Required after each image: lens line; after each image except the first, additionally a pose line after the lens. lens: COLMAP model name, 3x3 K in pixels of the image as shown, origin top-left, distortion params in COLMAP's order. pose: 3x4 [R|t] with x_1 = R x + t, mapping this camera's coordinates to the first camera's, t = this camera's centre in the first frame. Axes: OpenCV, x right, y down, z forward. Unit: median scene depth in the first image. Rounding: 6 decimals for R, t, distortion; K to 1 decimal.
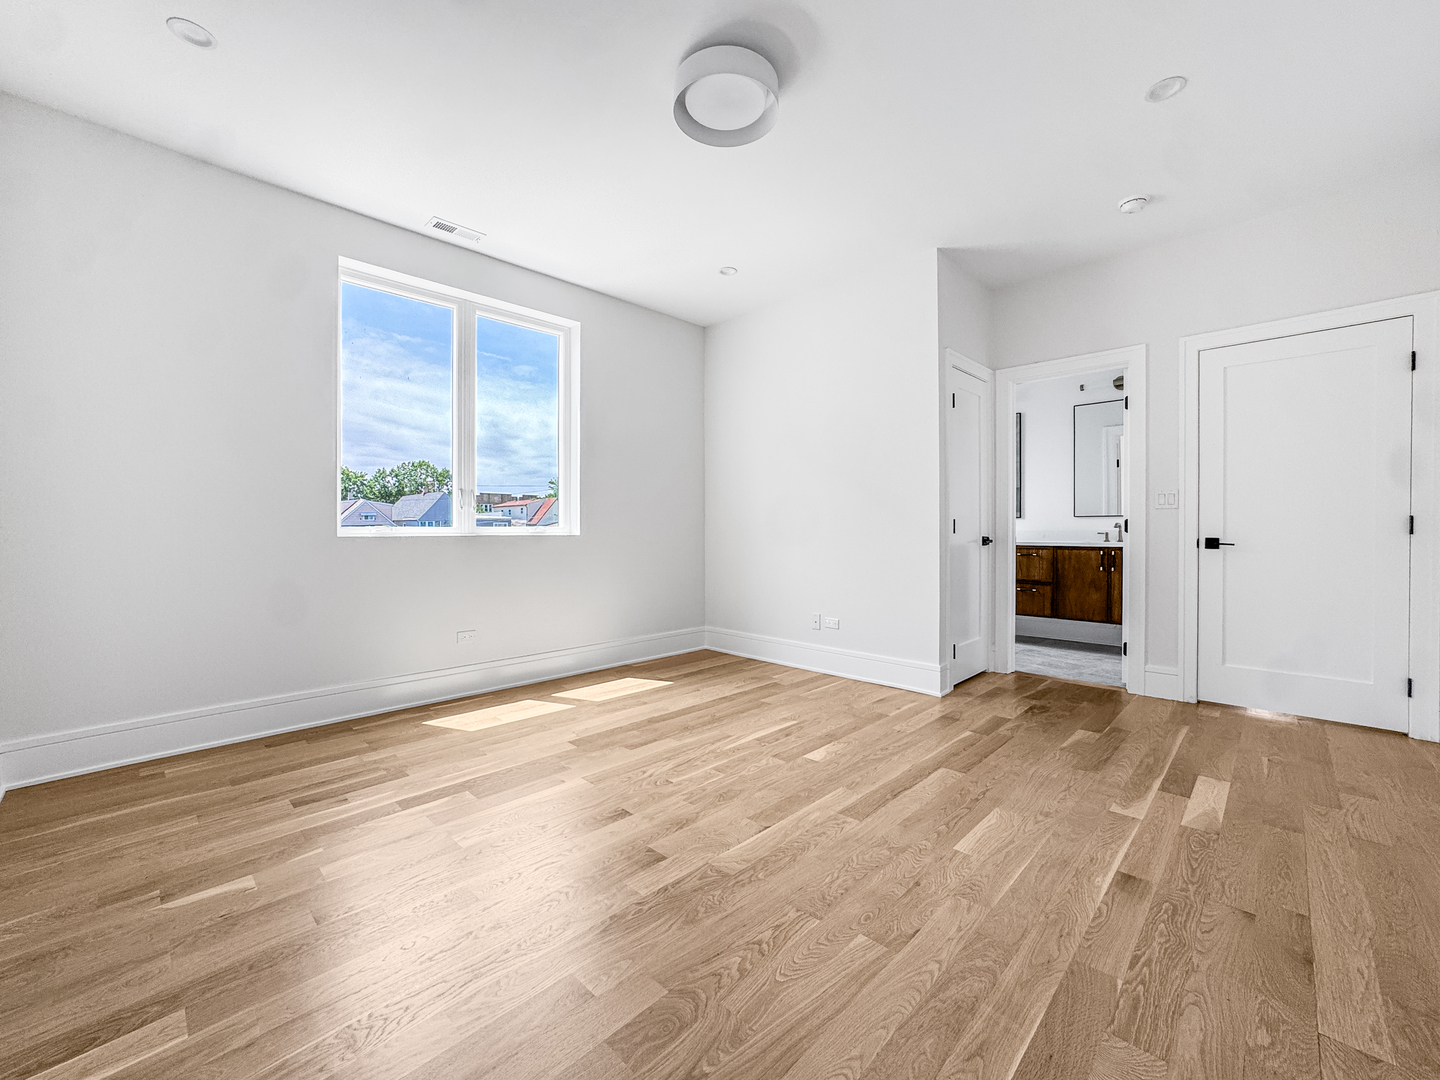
lens RADIAL K [[595.0, 0, 716.1], [0, 595.0, 540.8], [0, 0, 1]] dist [-0.037696, 0.012851]
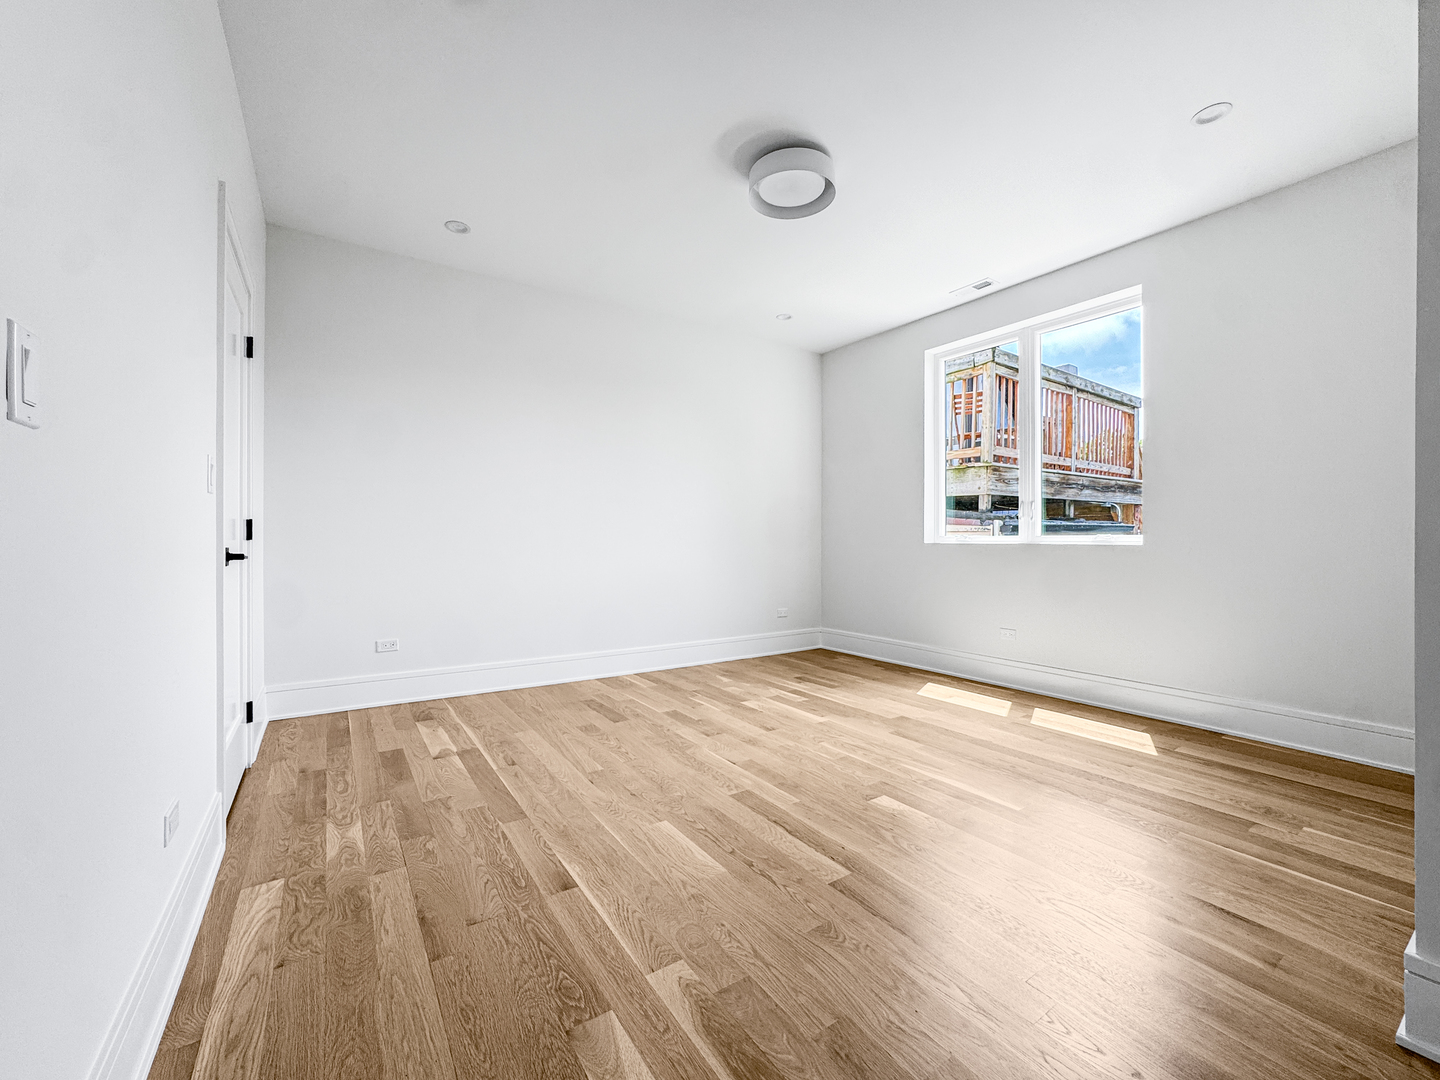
lens RADIAL K [[595.0, 0, 716.1], [0, 595.0, 540.8], [0, 0, 1]] dist [-0.037696, 0.012851]
pose [[-0.212008, 0.003711, -0.977261, 1.242640], [-0.016751, 0.999832, 0.007431, -0.018282], [0.977124, 0.017946, -0.211910, 1.105776]]
